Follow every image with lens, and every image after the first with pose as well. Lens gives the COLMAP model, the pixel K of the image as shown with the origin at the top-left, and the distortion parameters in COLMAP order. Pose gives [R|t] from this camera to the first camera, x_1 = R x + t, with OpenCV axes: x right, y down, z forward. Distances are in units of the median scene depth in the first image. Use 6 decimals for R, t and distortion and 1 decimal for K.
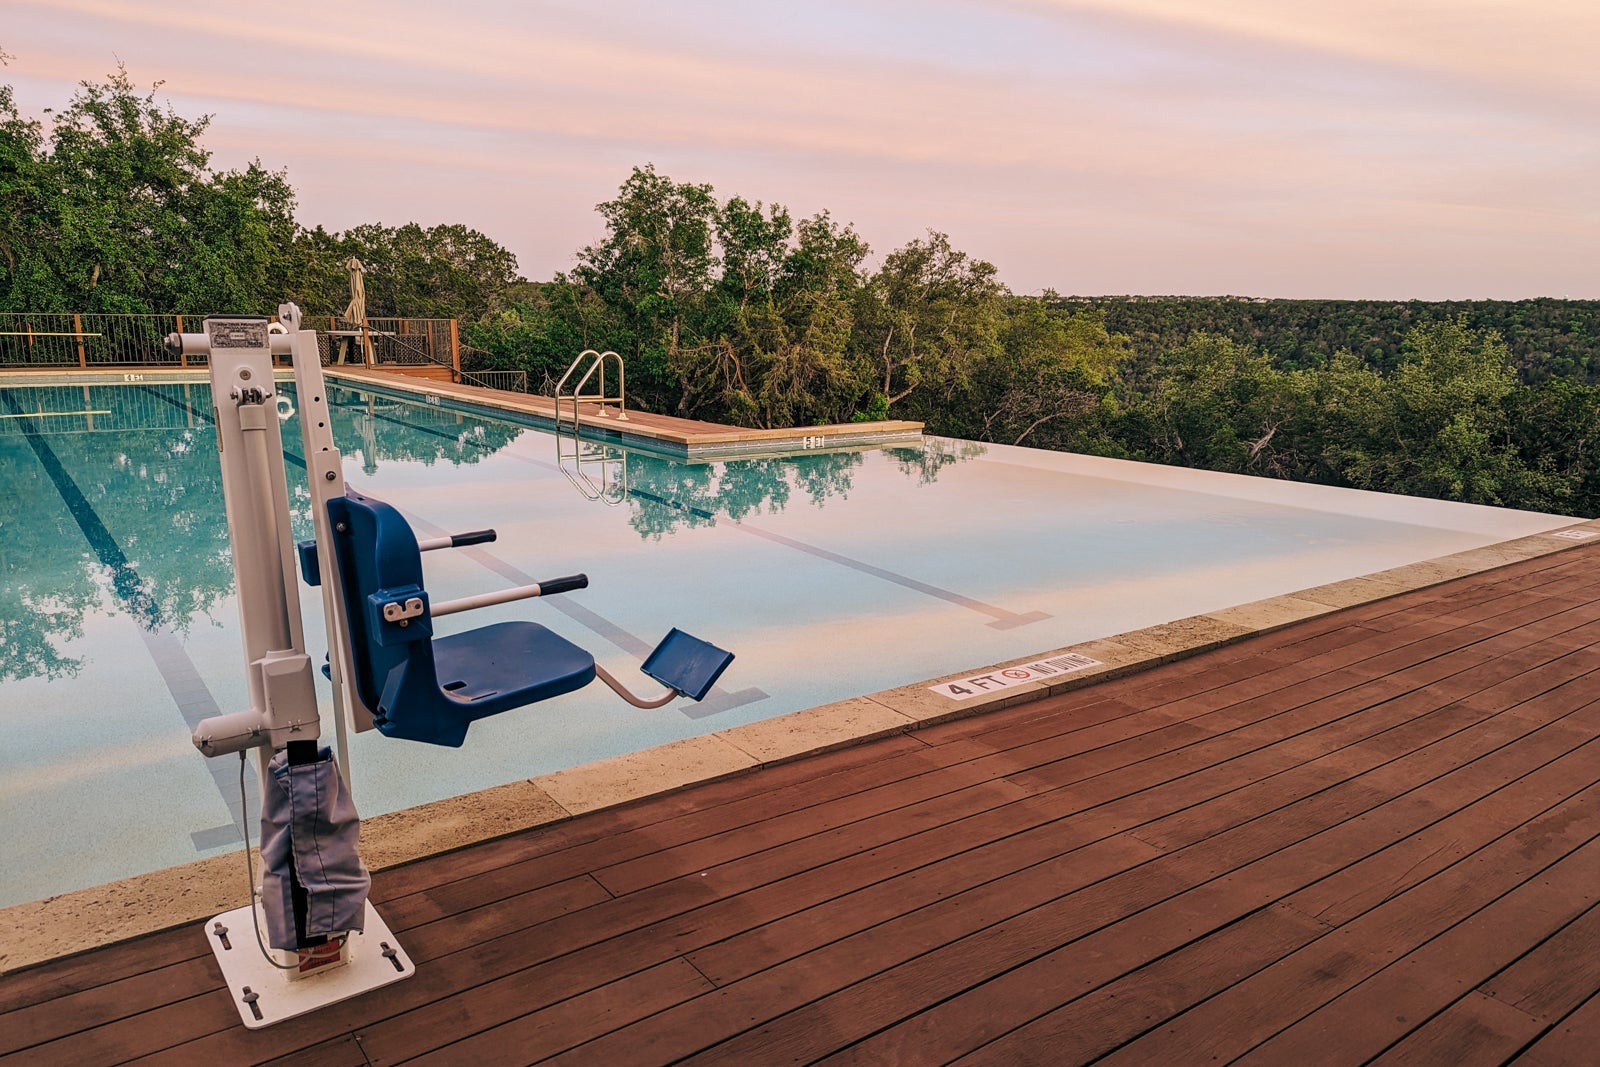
lens RADIAL K [[1135.0, 0, 800.0], [0, 1135.0, 533.5], [0, 0, 1]] dist [0.068540, -0.052095]
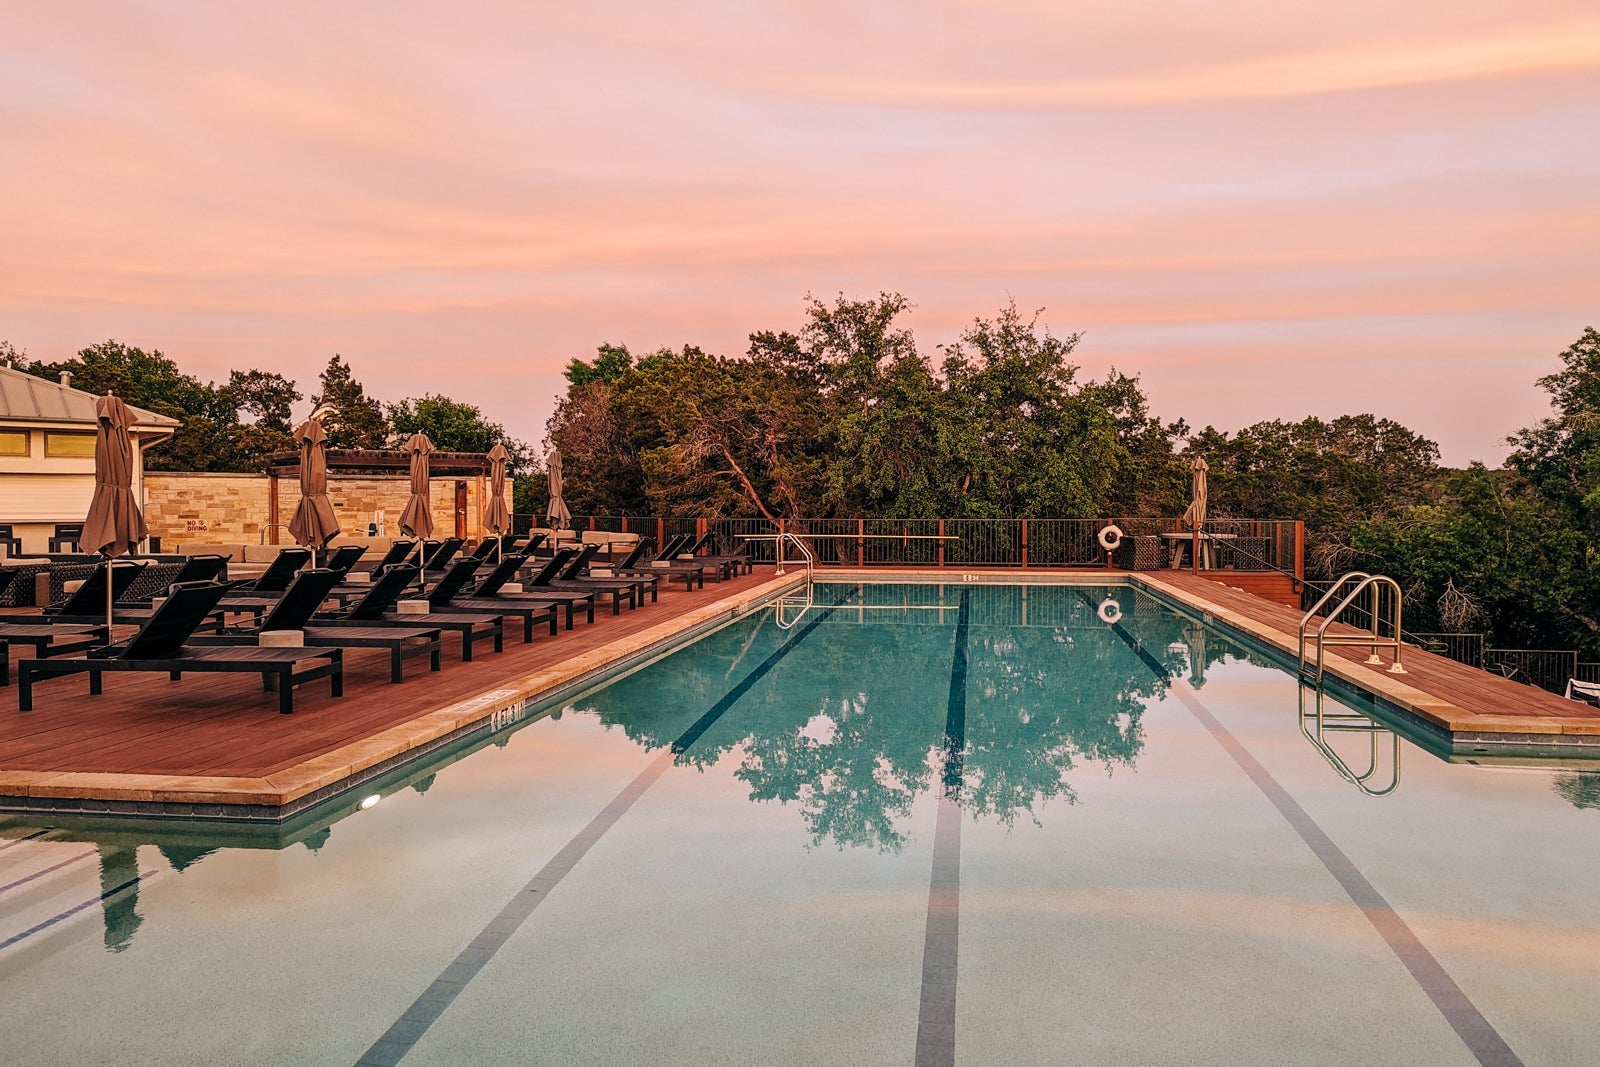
lens RADIAL K [[1135.0, 0, 800.0], [0, 1135.0, 533.5], [0, 0, 1]] dist [0.068540, -0.052095]
pose [[0.713559, 0.008144, -0.700548, 0.038409], [-0.124625, 0.985461, -0.115483, -0.028442], [0.689422, 0.169709, 0.704199, 0.118517]]
